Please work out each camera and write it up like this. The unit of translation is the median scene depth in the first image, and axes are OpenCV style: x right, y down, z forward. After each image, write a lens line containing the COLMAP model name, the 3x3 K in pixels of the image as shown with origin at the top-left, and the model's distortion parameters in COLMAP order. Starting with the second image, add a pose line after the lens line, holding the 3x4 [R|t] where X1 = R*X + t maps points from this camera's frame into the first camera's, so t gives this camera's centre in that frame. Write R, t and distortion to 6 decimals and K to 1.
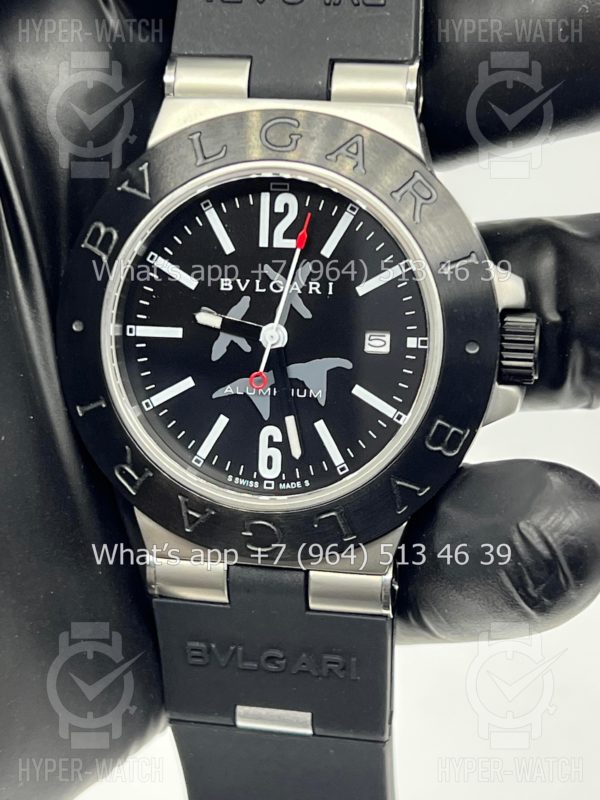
lens RADIAL K [[1842.3, 0, 299.5], [0, 1842.3, 397.6], [0, 0, 1]] dist [0.224712, 0.000000]
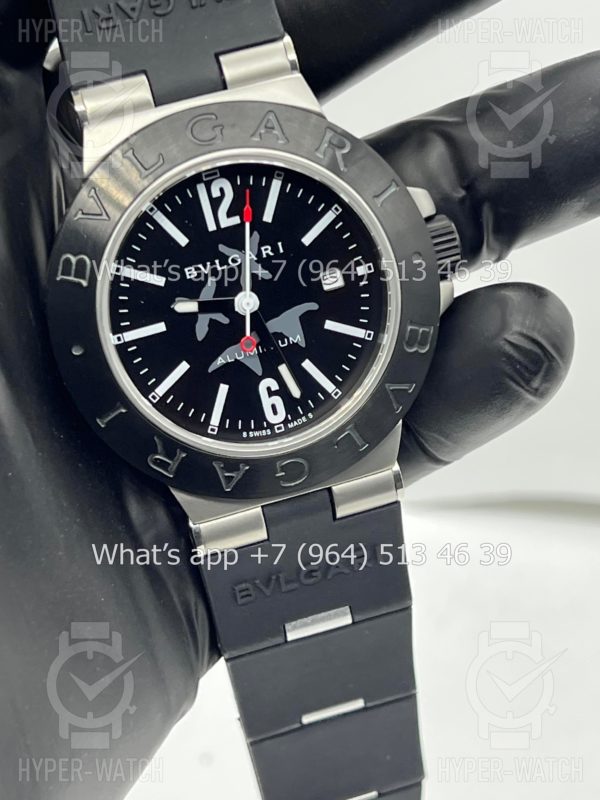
lens RADIAL K [[1842.3, 0, 303.5], [0, 1842.3, 403.6], [0, 0, 1]] dist [0.224712, 0.000000]
pose [[0.890431, -0.327720, 0.315803, -0.360649], [0.311552, 0.944744, 0.101949, -0.079313], [-0.331764, 0.007611, 0.943332, -0.082509]]
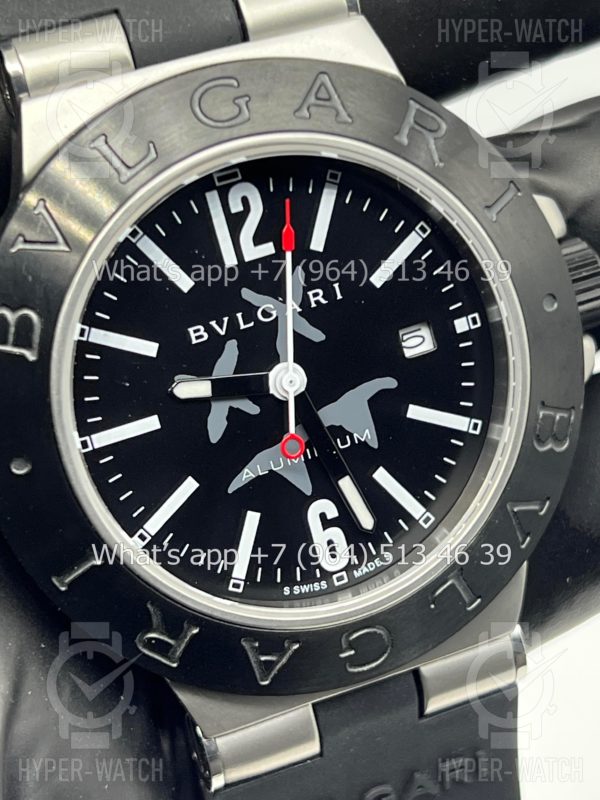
lens RADIAL K [[1842.3, 0, 296.1], [0, 1842.3, 400.2], [0, 0, 1]] dist [0.224712, 0.000000]
pose [[0.845401, -0.337910, 0.413659, -0.306081], [0.327234, 0.939754, 0.098895, -0.094947], [-0.422155, 0.051757, 0.905045, 0.355912]]
